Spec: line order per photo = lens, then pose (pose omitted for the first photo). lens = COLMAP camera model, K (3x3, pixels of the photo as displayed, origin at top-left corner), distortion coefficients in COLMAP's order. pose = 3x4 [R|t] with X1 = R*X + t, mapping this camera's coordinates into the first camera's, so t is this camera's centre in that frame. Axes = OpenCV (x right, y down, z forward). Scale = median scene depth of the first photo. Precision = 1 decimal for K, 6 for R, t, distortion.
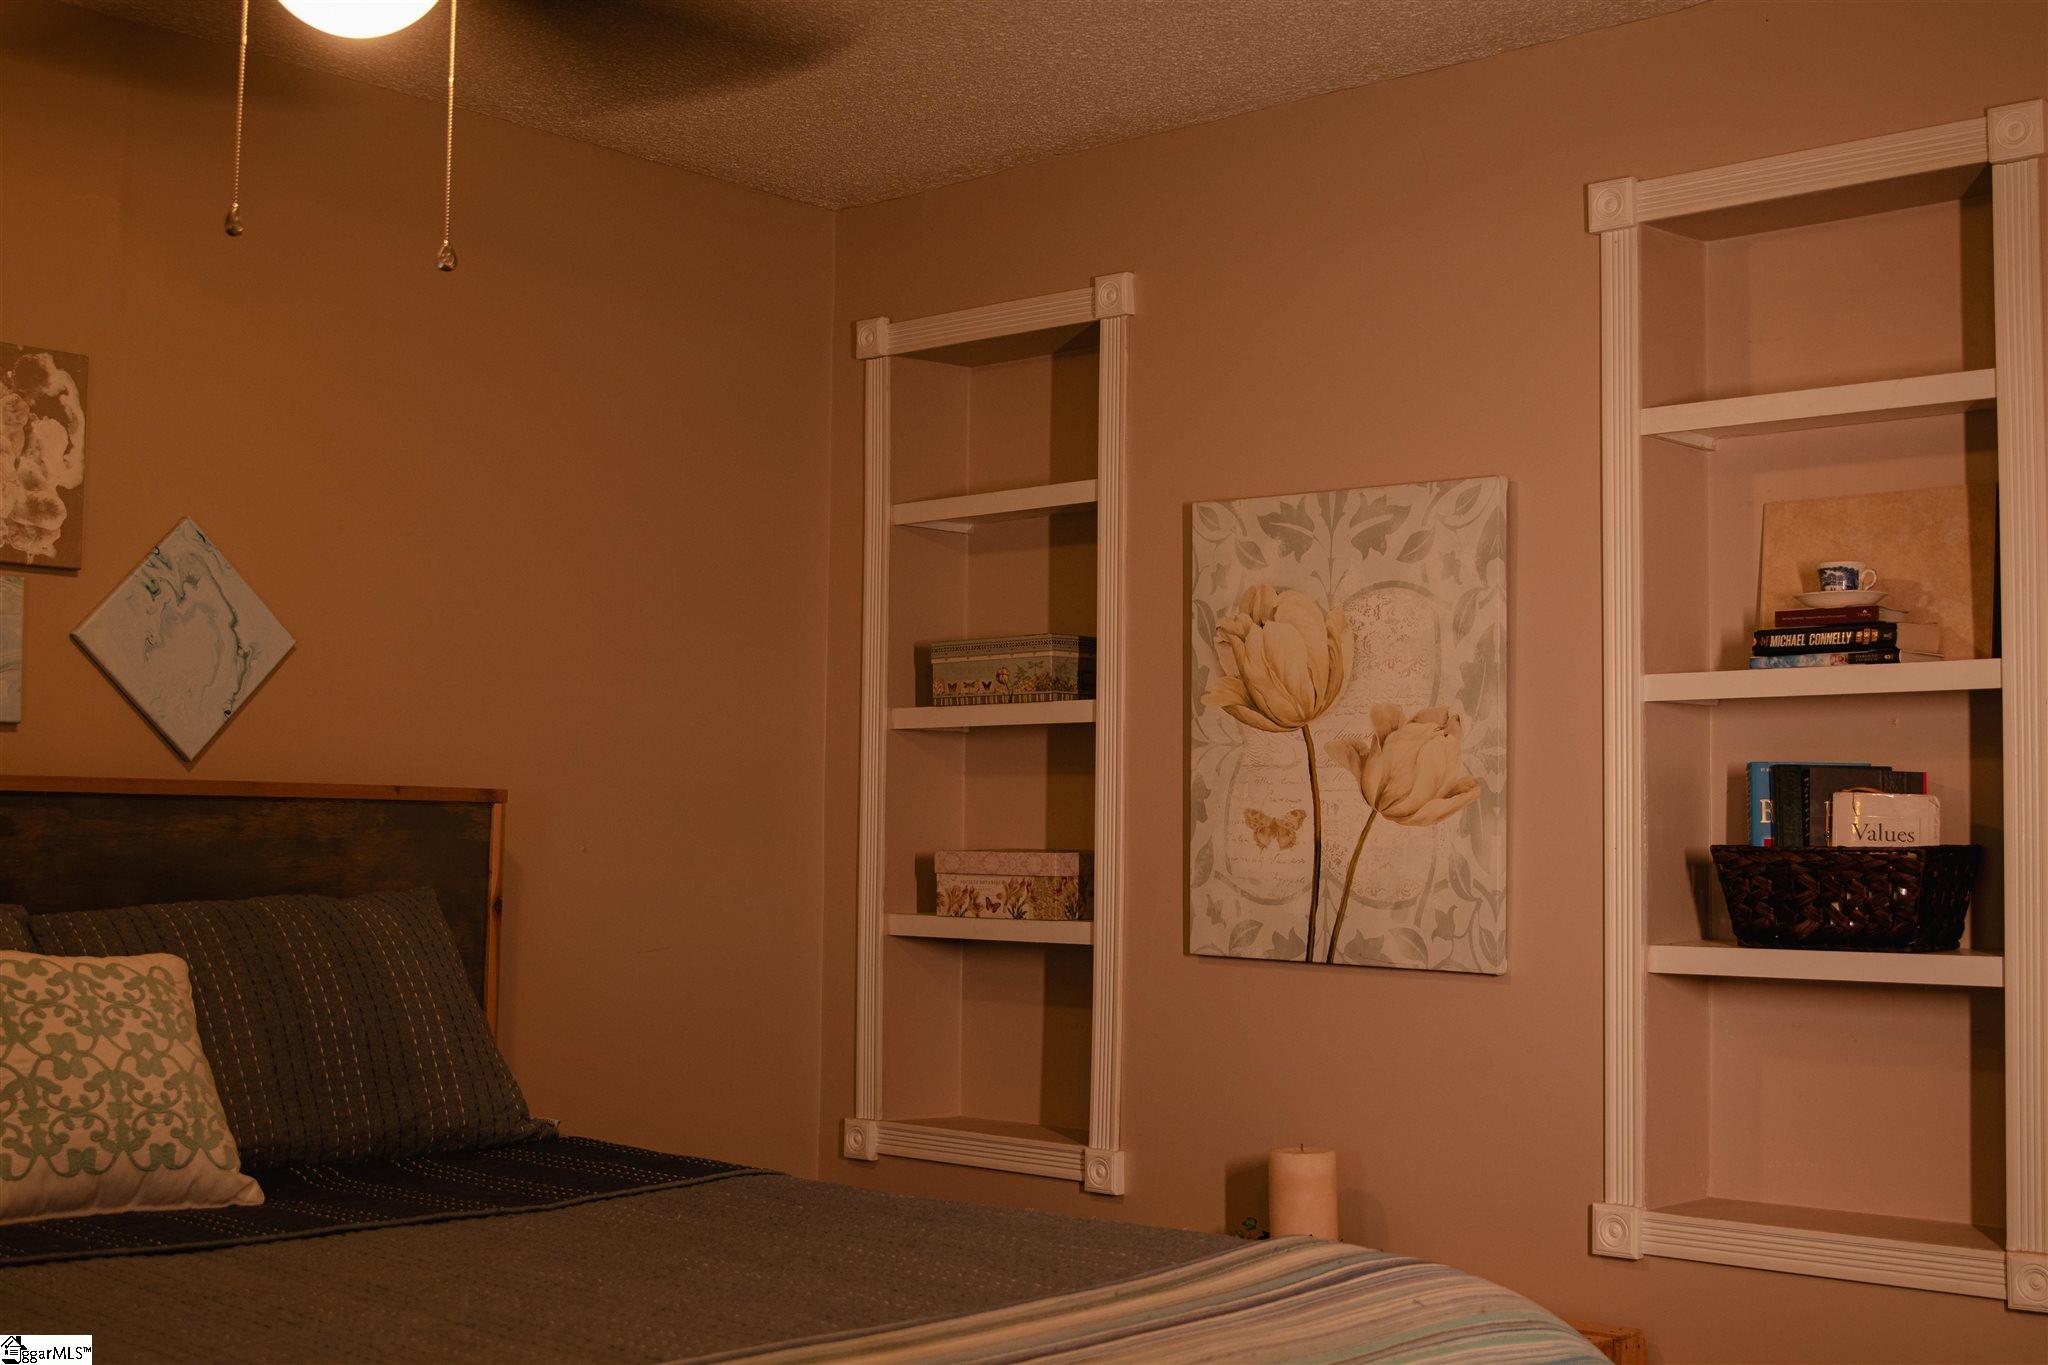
lens RADIAL K [[2413.8, 0, 1038.1], [0, 2413.8, 684.8], [0, 0, 1]] dist [-0.077862, 0.000000]
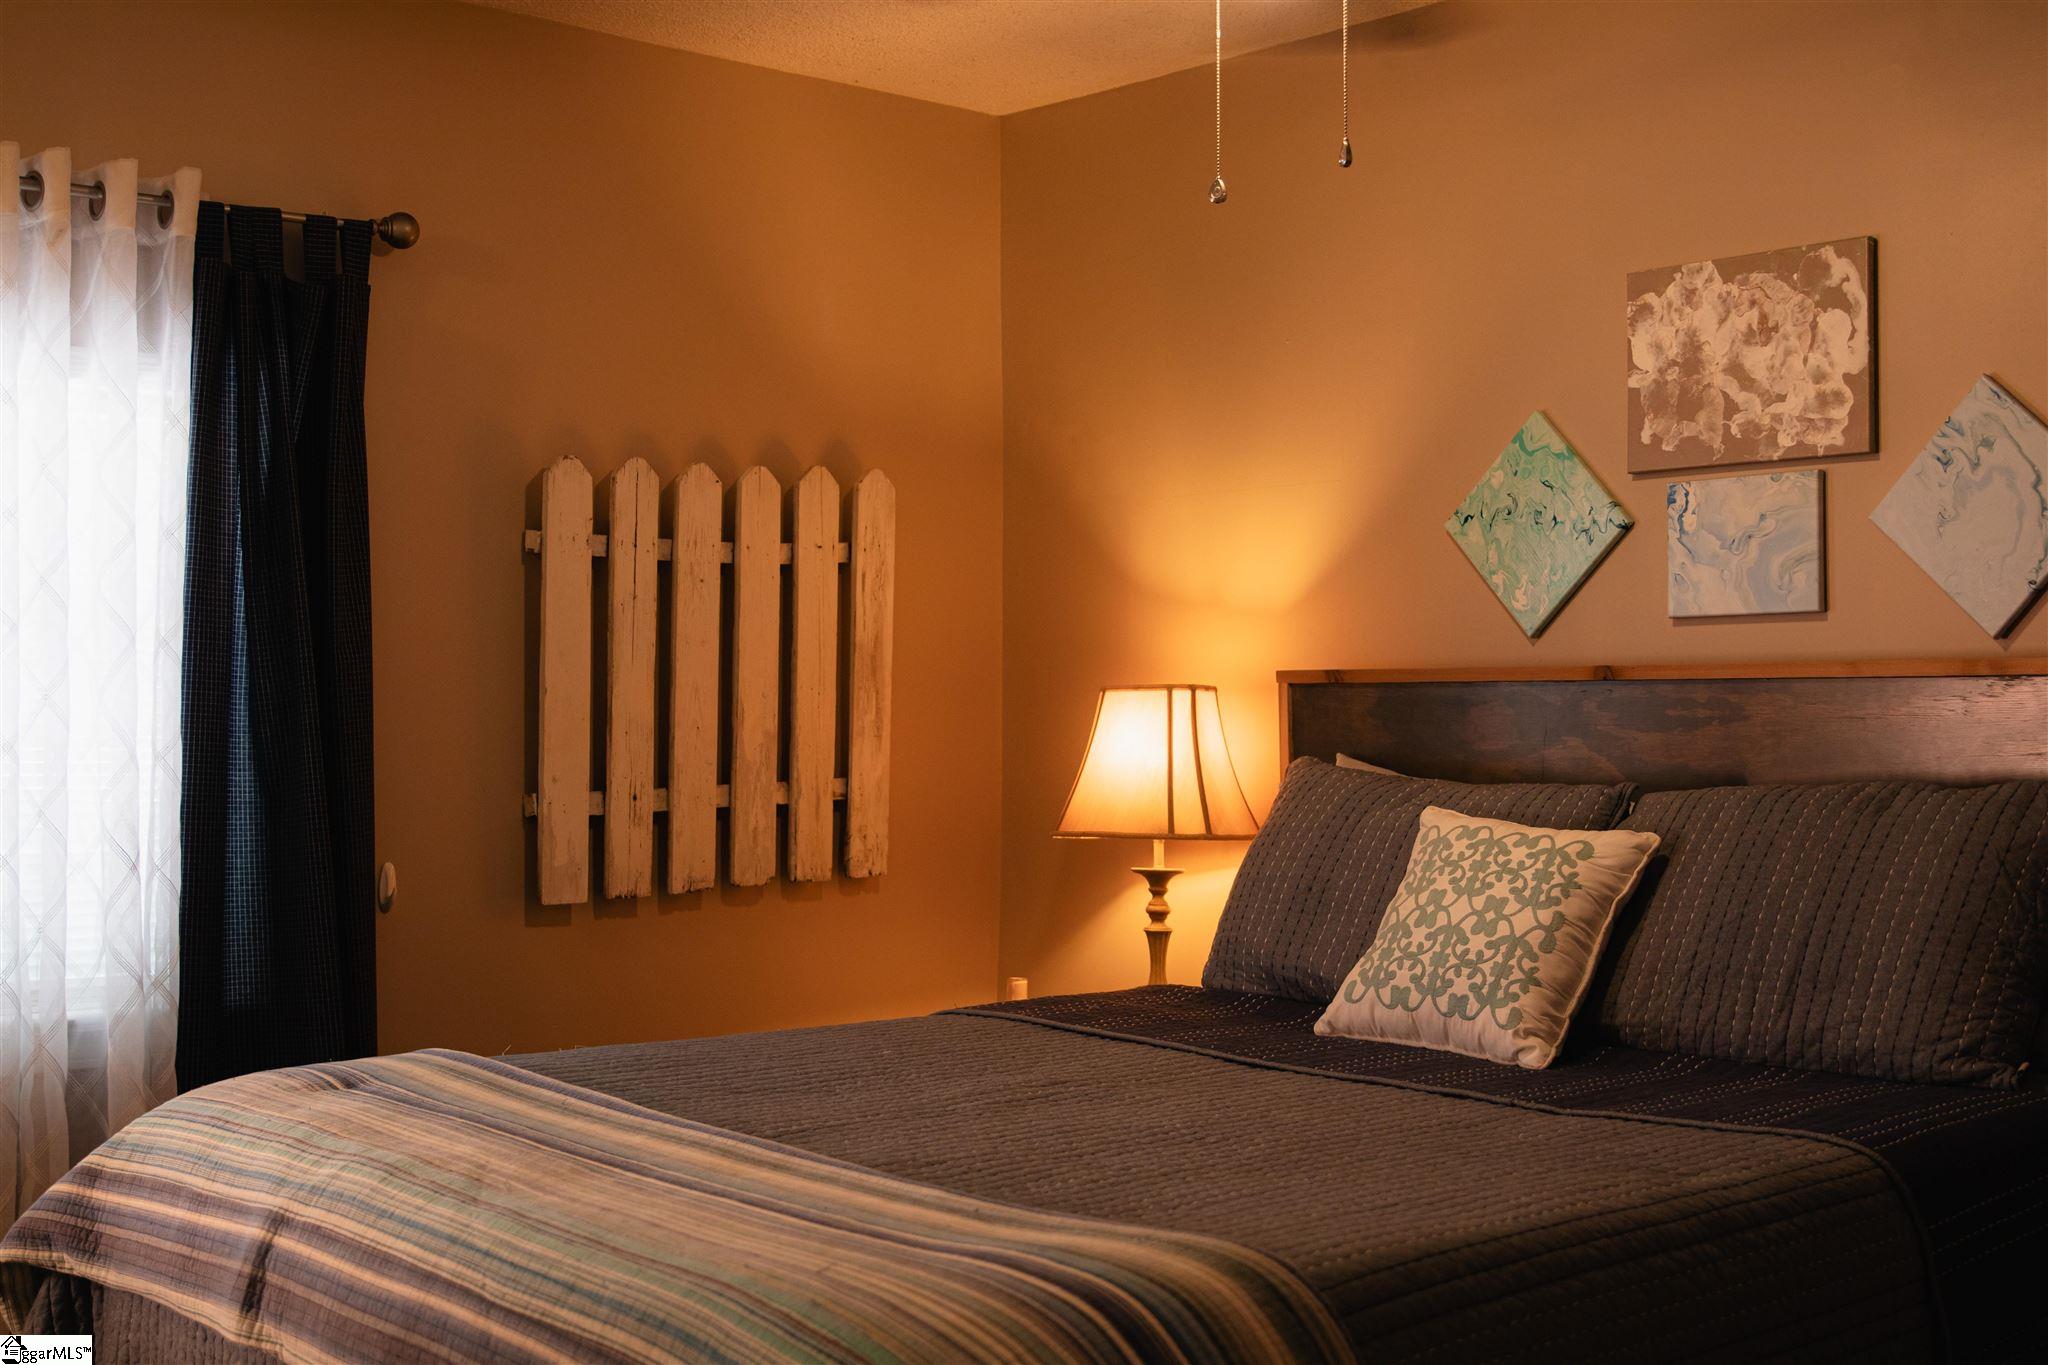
lens RADIAL K [[2413.8, 0, 1037.9], [0, 2413.8, 678.3], [0, 0, 1]] dist [-0.077862, 0.000000]
pose [[-0.125188, -0.028094, -0.991735, 0.629281], [0.056836, 0.997754, -0.035439, 0.061383], [0.990504, -0.060803, -0.123310, 0.782524]]
